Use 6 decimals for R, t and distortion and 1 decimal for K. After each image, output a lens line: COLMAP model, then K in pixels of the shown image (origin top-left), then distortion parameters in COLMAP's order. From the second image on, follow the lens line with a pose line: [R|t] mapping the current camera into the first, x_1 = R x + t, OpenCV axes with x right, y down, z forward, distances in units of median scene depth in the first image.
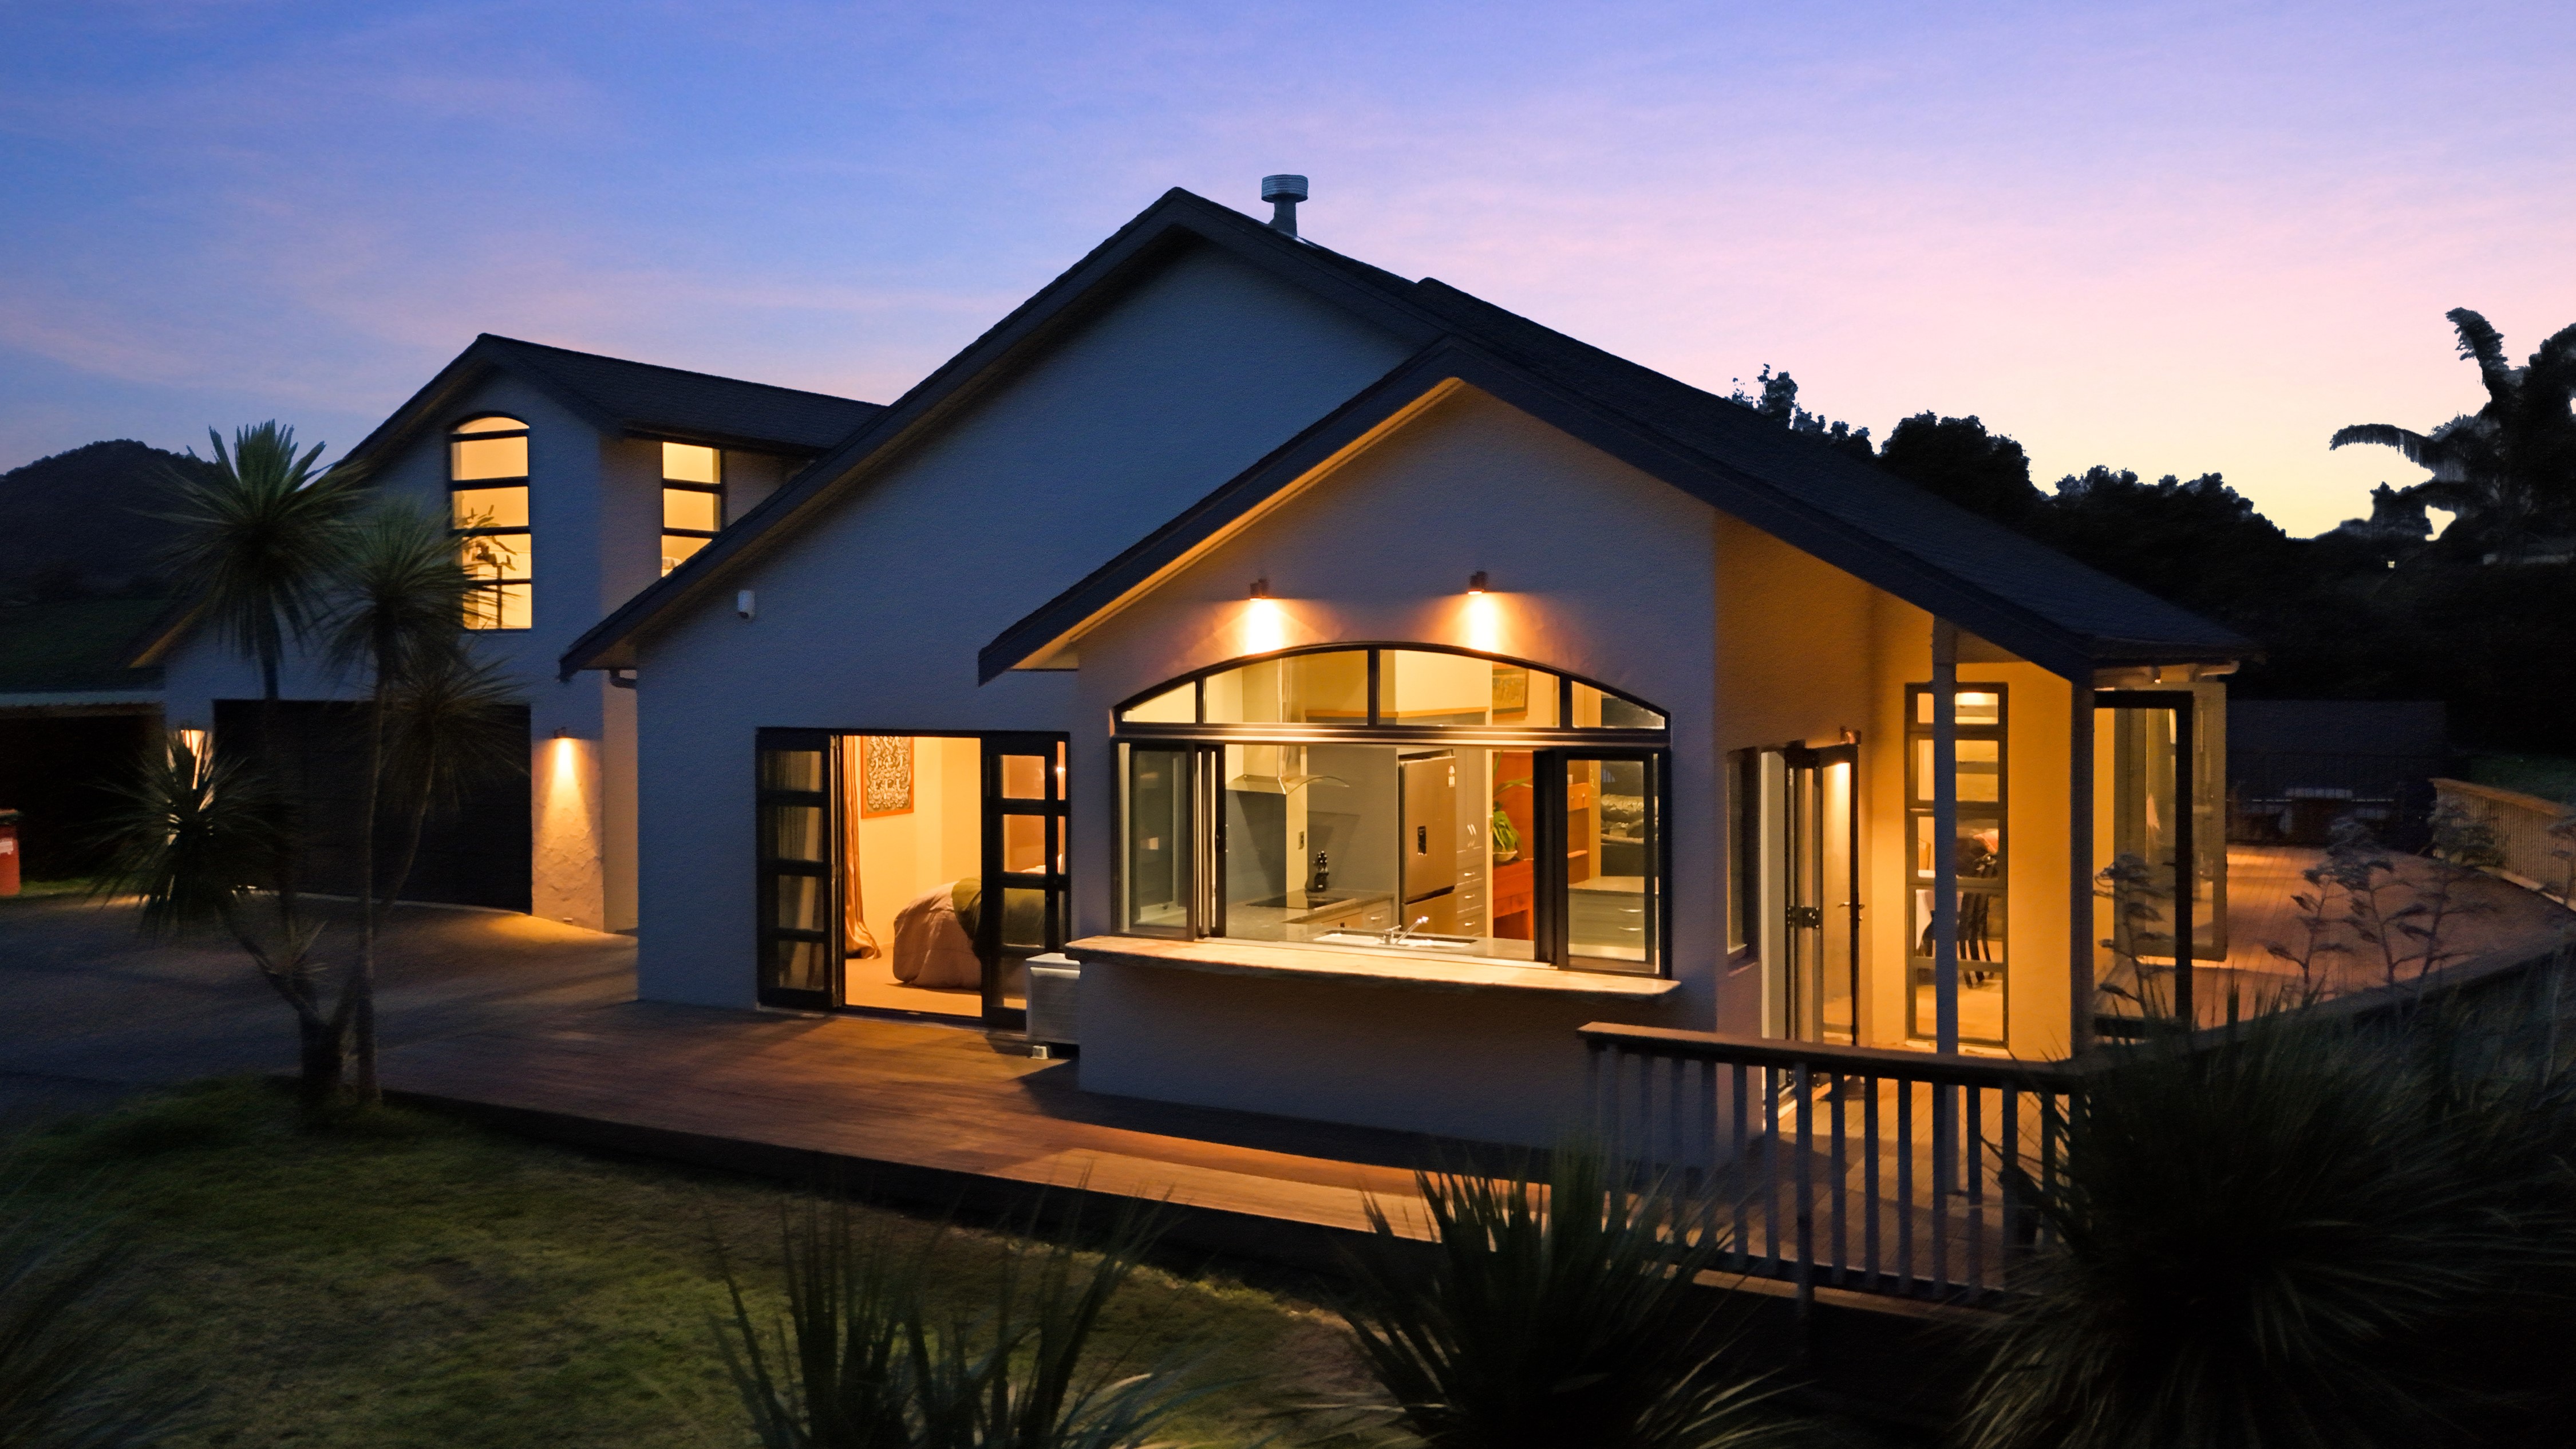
lens RADIAL K [[1914.8, 0, 1288.0], [0, 1914.8, 724.5], [0, 0, 1]] dist [0.000193, -0.003699]
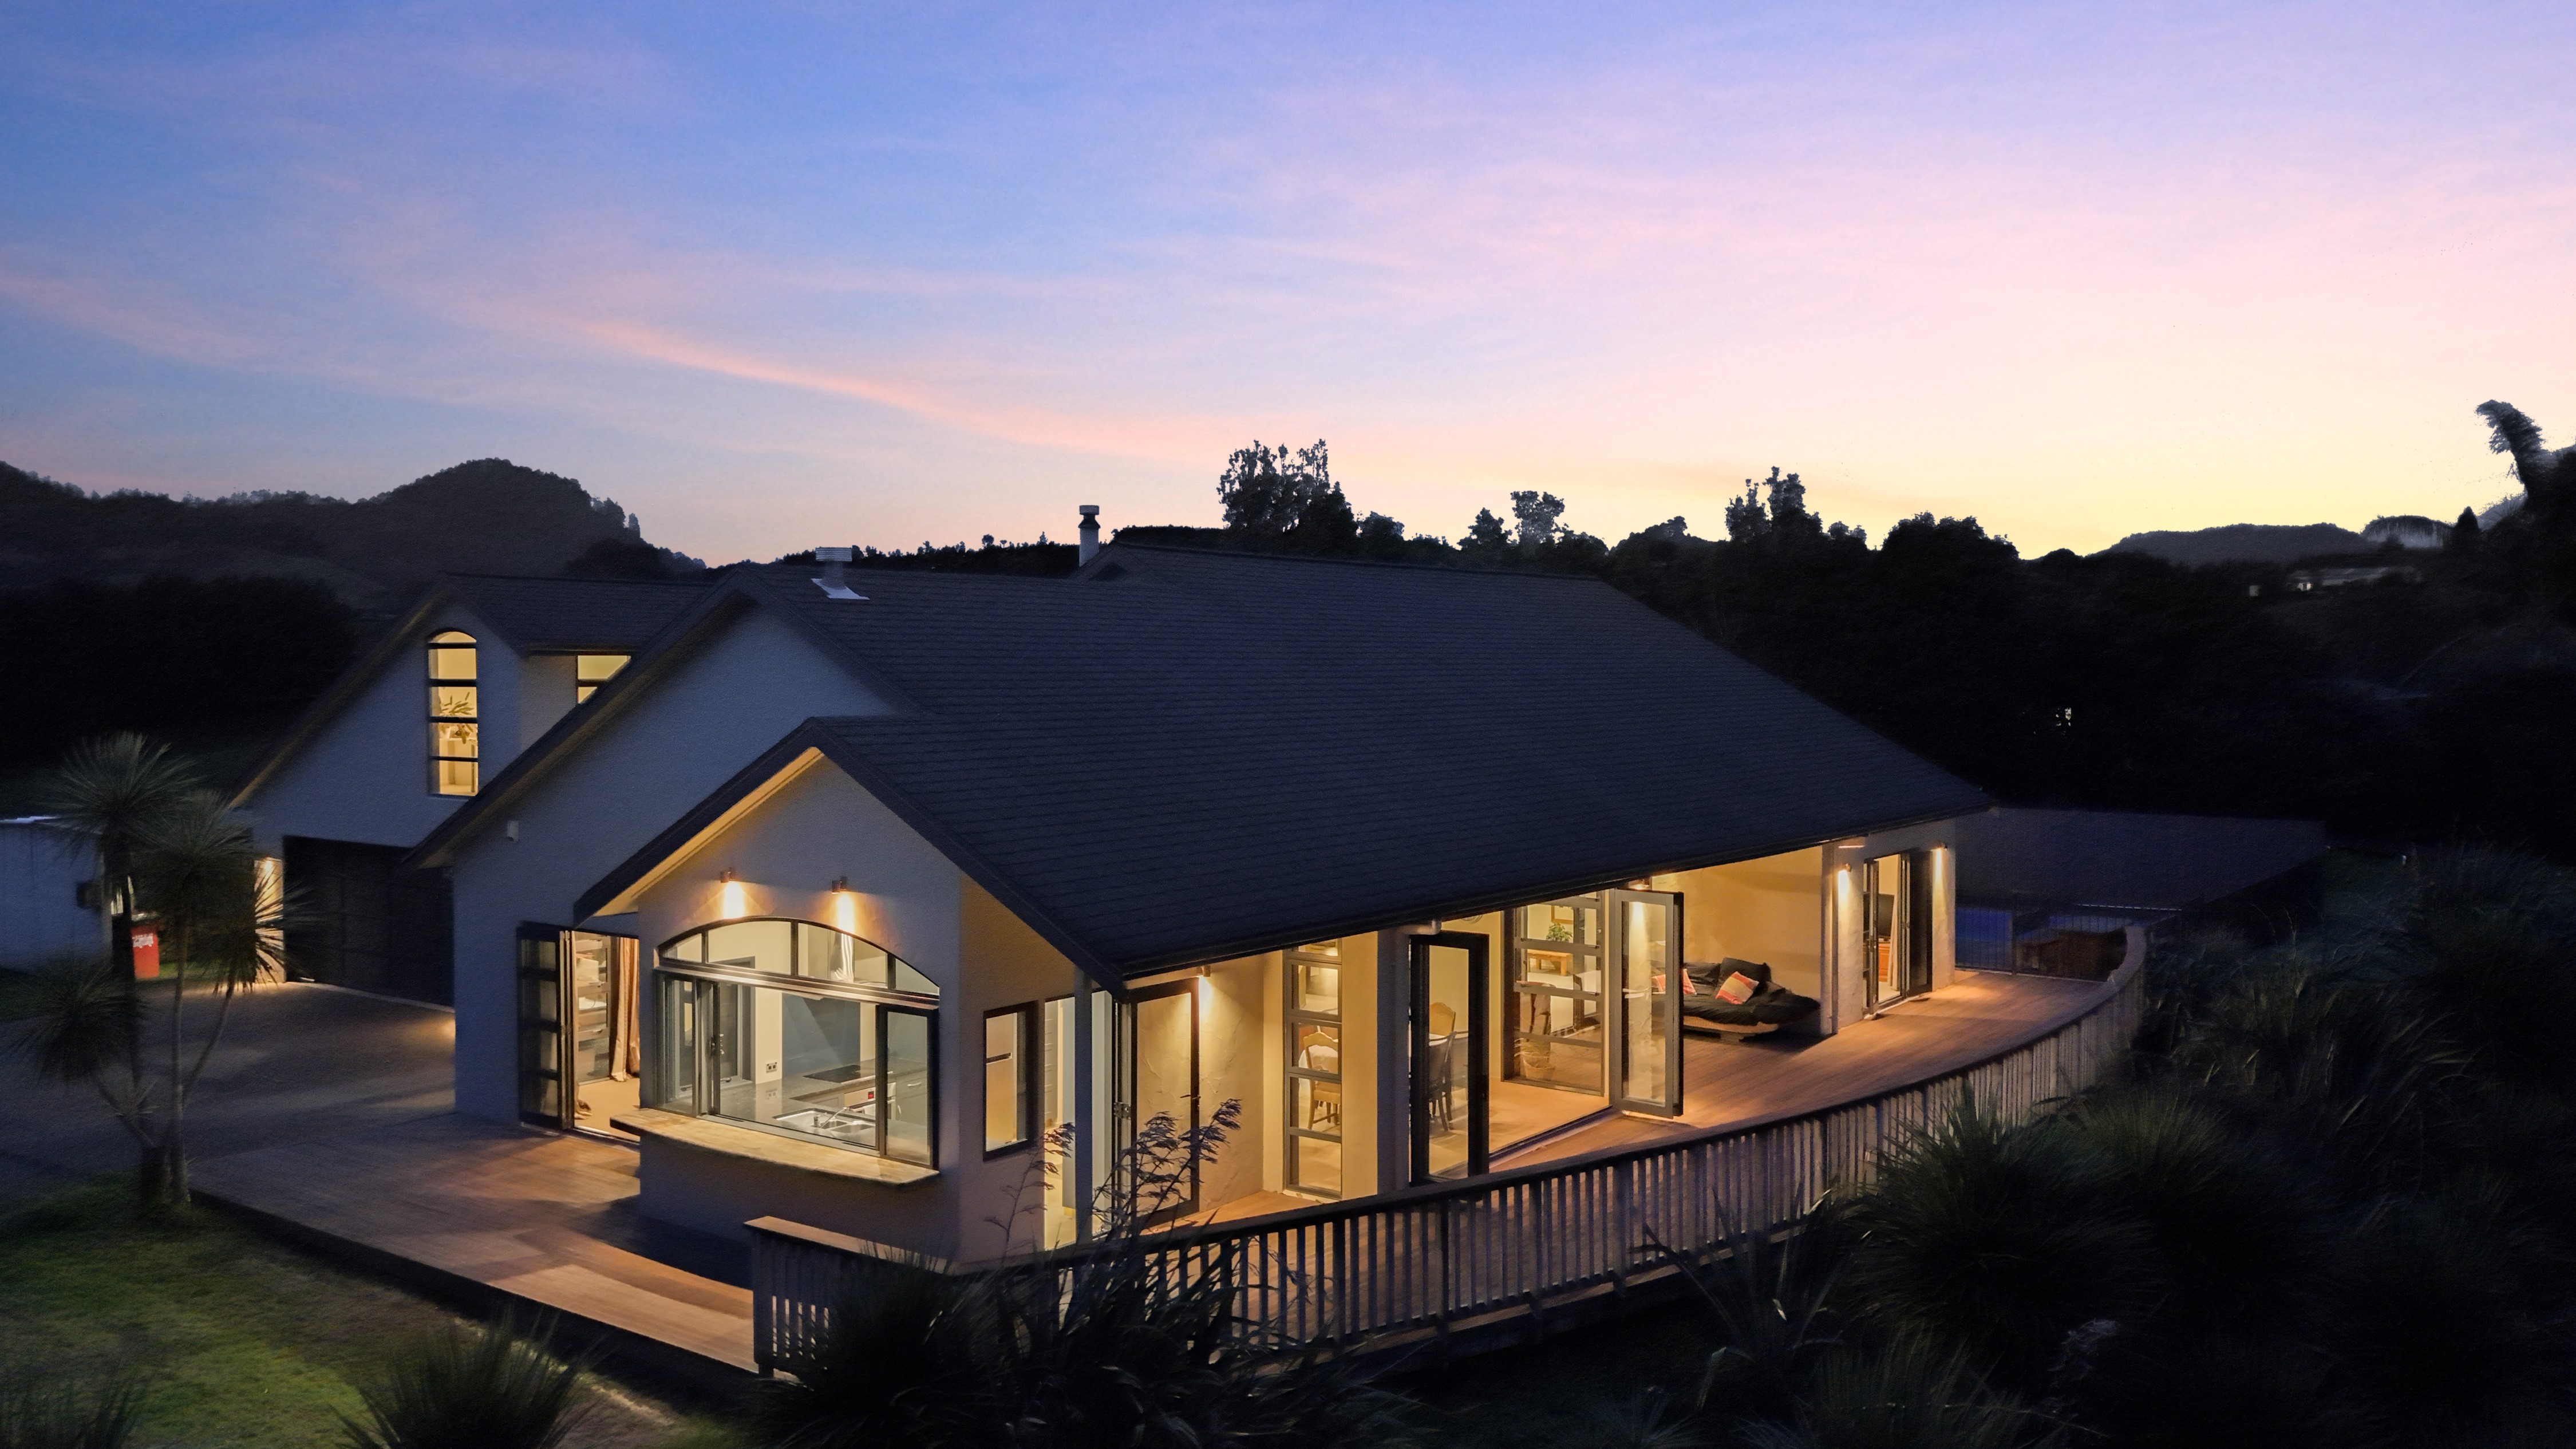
lens RADIAL K [[1914.8, 0, 1288.0], [0, 1914.8, 724.5], [0, 0, 1]] dist [0.000193, -0.003699]
pose [[0.987827, 0.008260, -0.155335, 0.476911], [-0.008151, 0.999966, 0.001342, -0.145198], [0.155341, -0.000060, 0.987861, -0.265386]]
